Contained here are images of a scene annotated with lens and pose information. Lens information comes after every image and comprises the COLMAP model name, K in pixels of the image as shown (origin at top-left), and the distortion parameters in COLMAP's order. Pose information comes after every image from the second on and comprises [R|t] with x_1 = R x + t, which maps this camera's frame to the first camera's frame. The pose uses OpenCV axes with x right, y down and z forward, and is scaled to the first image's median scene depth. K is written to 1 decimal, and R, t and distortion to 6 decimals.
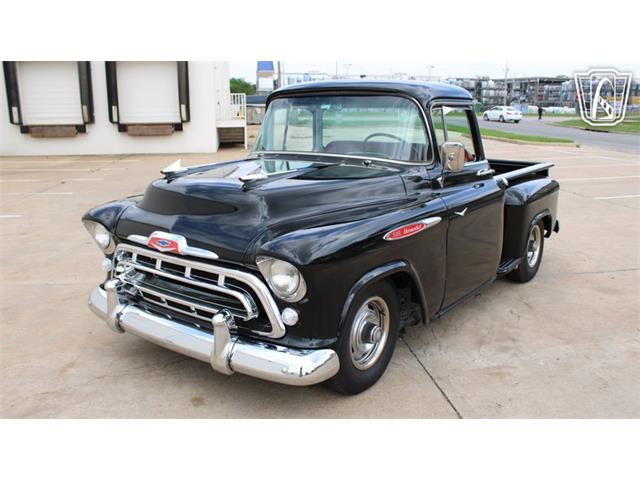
lens RADIAL K [[578.2, 0, 320.0], [0, 578.2, 240.0], [0, 0, 1]] dist [-0.130859, 0.097178]
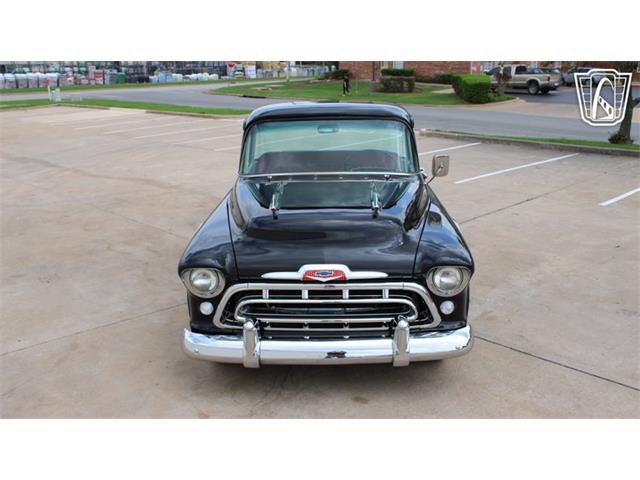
lens RADIAL K [[590.3, 0, 320.0], [0, 590.3, 240.0], [0, 0, 1]] dist [-0.146890, 0.164041]
pose [[0.814761, -0.173710, 0.553163, -0.118436], [0.145237, 0.984793, 0.095334, -0.022298], [-0.561311, 0.002665, 0.827600, 0.006666]]
